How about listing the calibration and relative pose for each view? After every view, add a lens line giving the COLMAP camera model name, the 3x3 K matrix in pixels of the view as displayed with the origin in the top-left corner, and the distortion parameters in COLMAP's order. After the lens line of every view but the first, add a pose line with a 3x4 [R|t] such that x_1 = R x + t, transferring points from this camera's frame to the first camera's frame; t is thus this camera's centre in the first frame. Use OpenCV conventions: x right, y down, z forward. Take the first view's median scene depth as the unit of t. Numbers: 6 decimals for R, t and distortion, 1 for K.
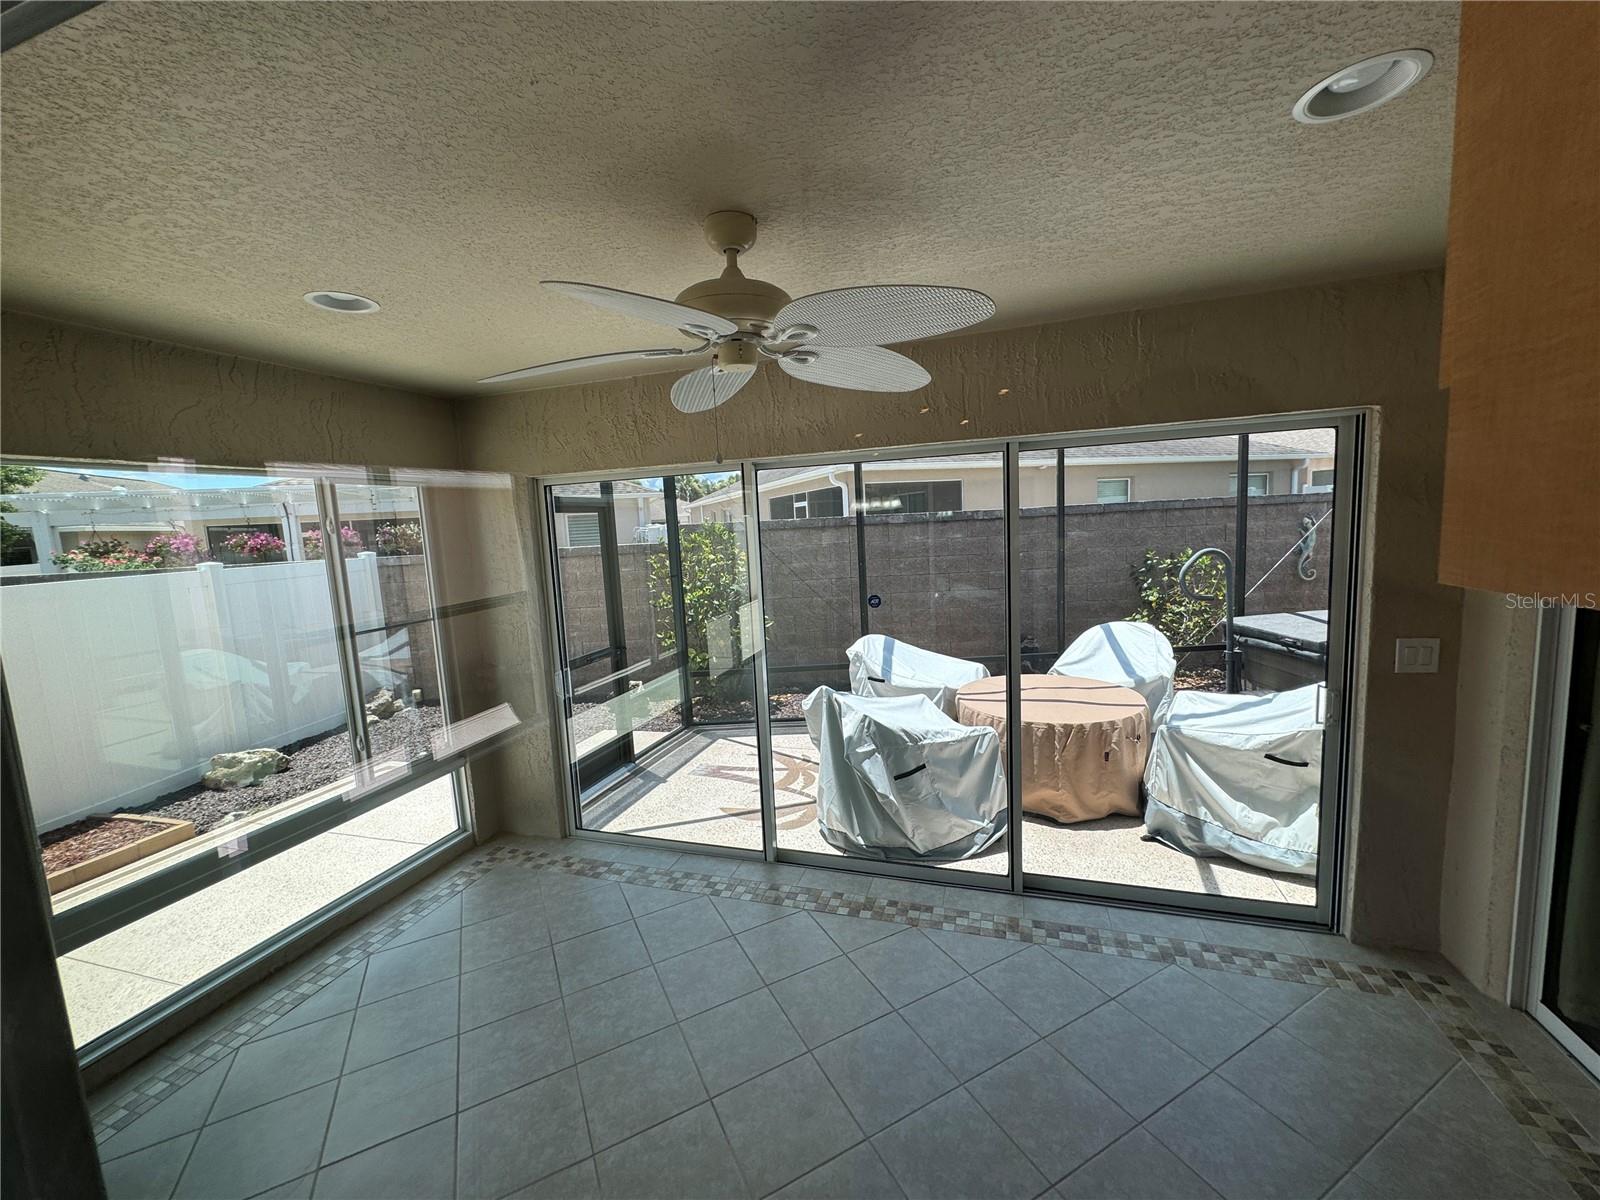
lens RADIAL K [[639.2, 0, 800.9], [0, 639.2, 593.4], [0, 0, 1]] dist [0.000266, -0.000215]
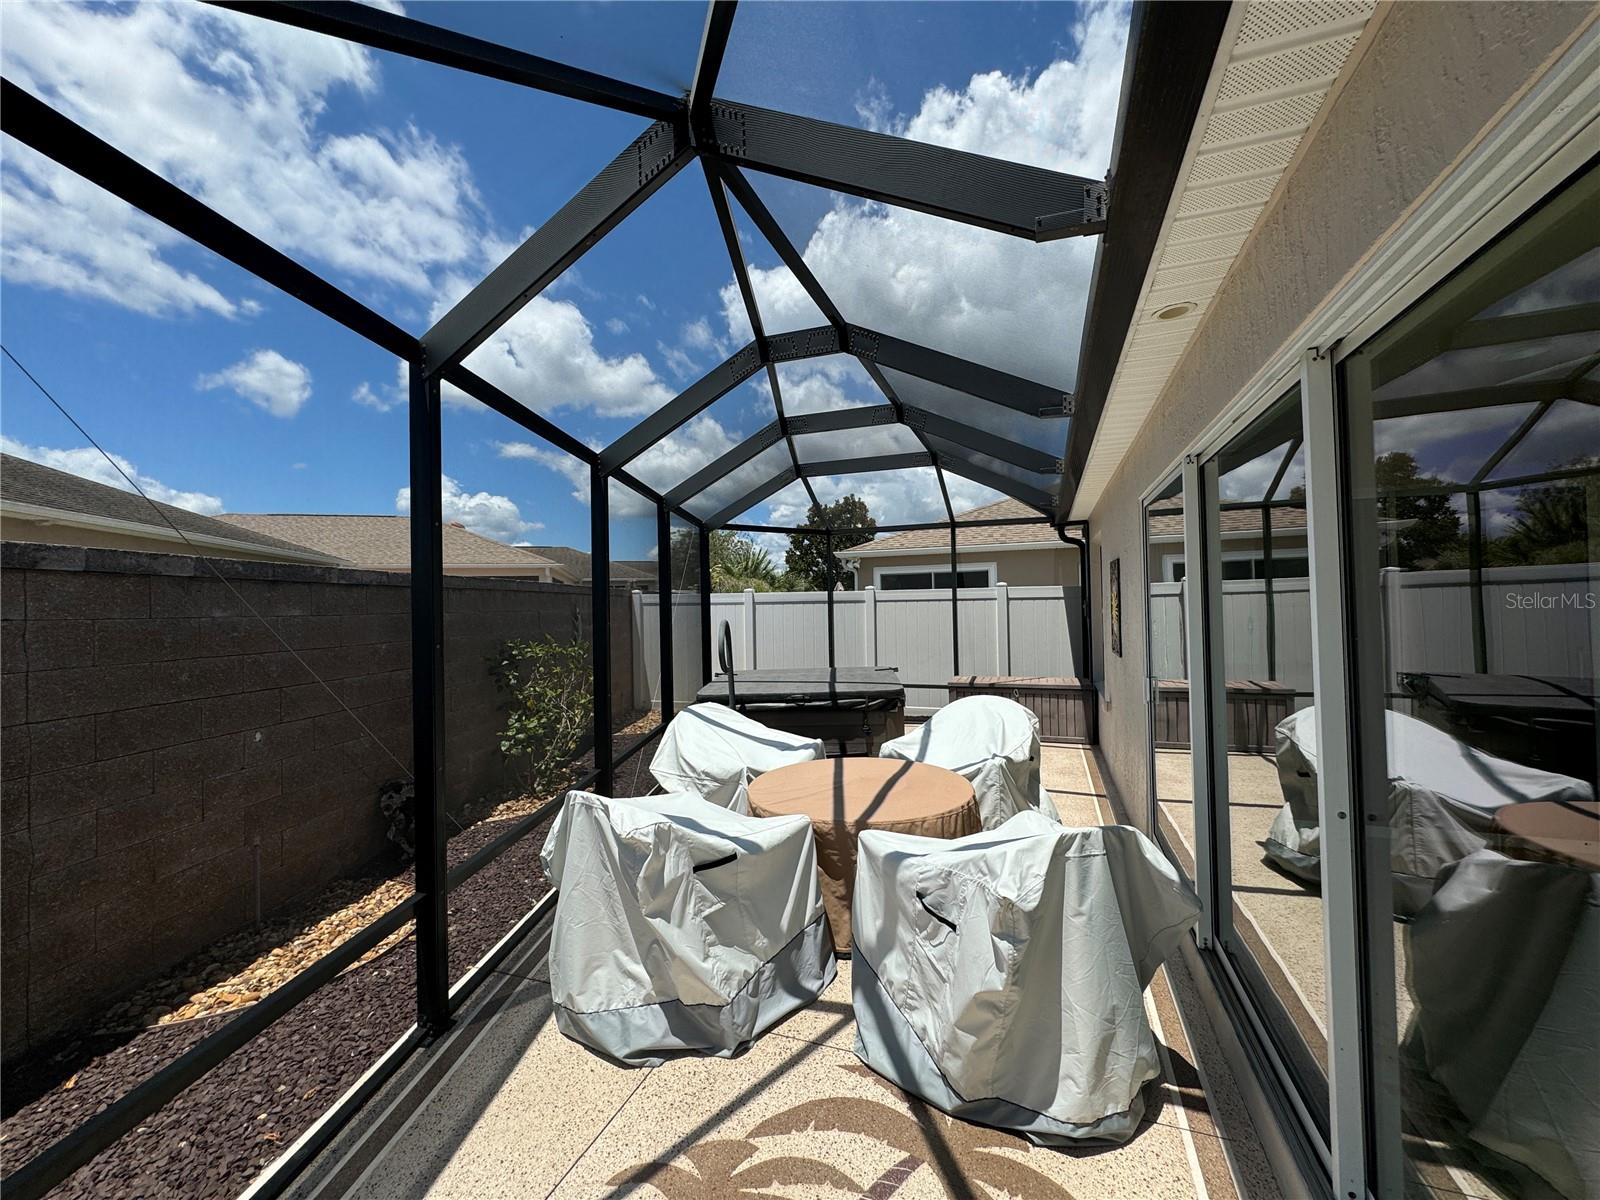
lens RADIAL K [[639.2, 0, 800.9], [0, 639.2, 593.4], [0, 0, 1]] dist [0.000266, -0.000215]
pose [[0.042026, 0.068467, 0.996768, -0.246288], [0.133083, 0.988376, -0.073501, -0.013998], [-0.990213, 0.135742, 0.032426, 0.589592]]
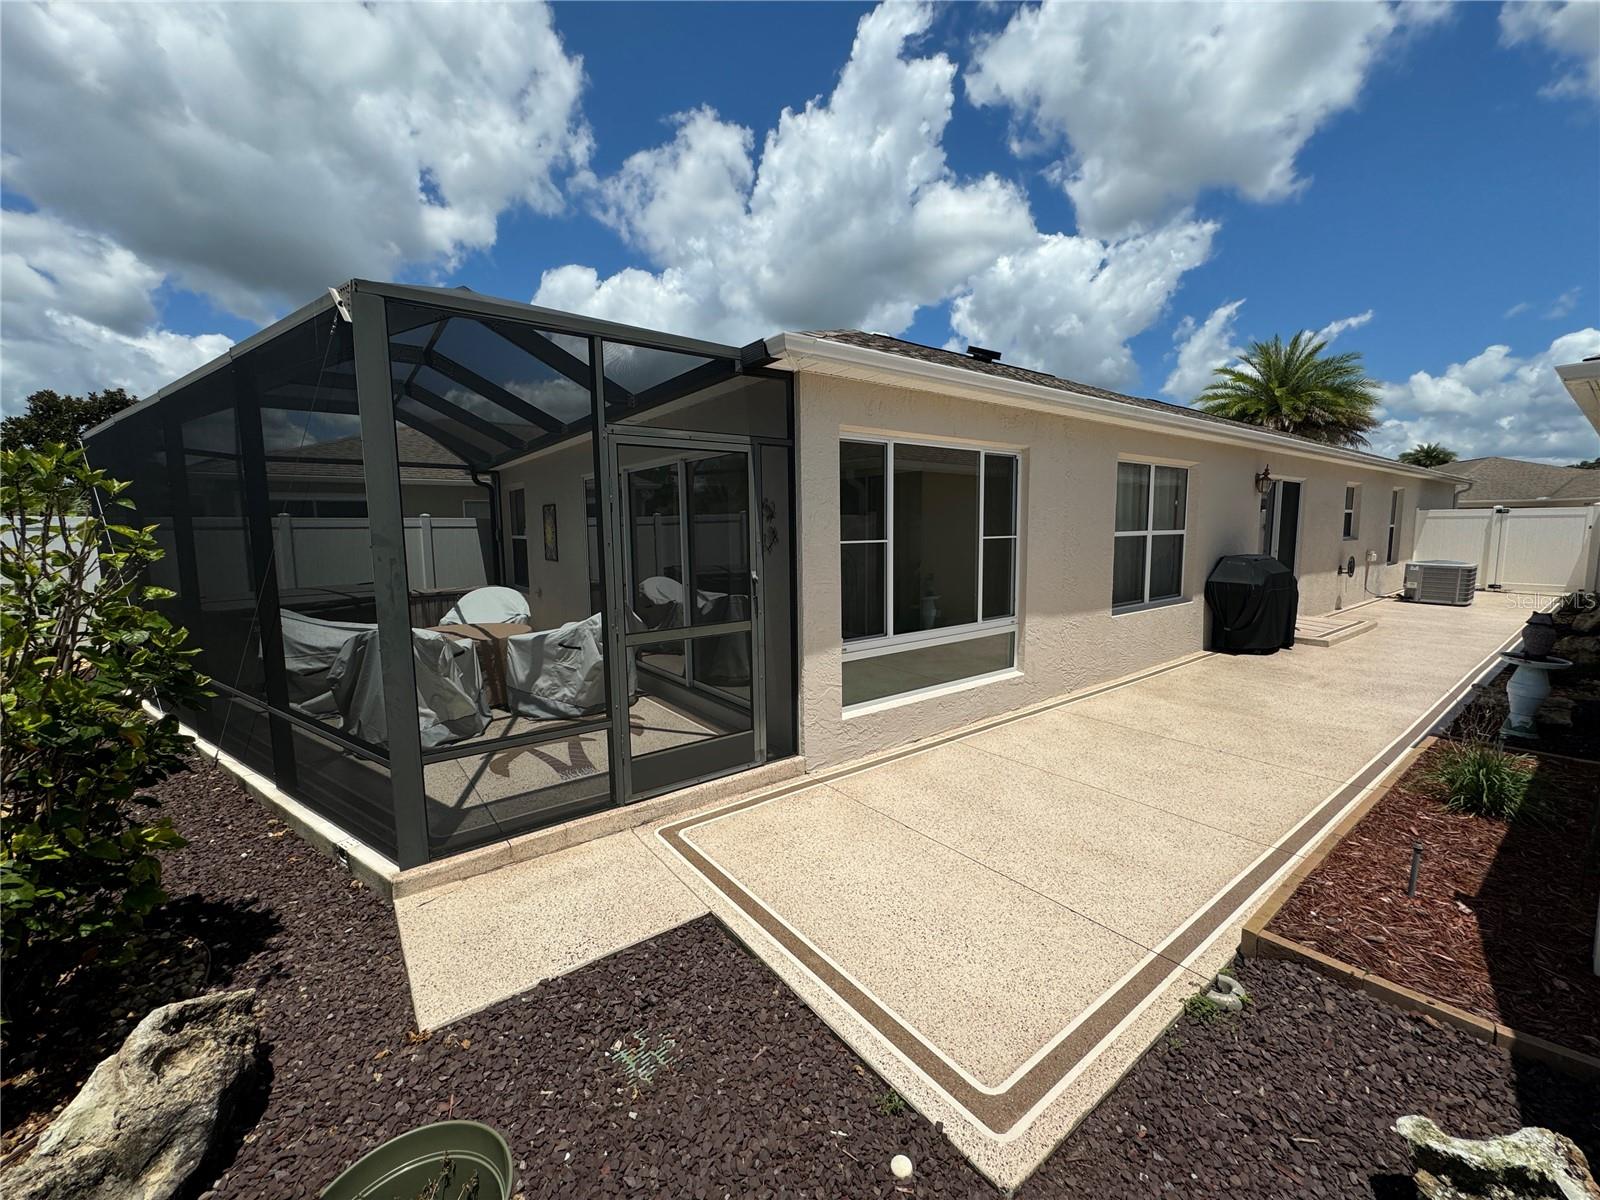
lens RADIAL K [[639.2, 0, 800.9], [0, 639.2, 593.4], [0, 0, 1]] dist [0.000266, -0.000215]
pose [[-0.819205, -0.001088, 0.573500, -0.565906], [0.116687, 0.978764, 0.168537, -0.038481], [-0.561505, 0.204987, -0.801681, 0.957908]]
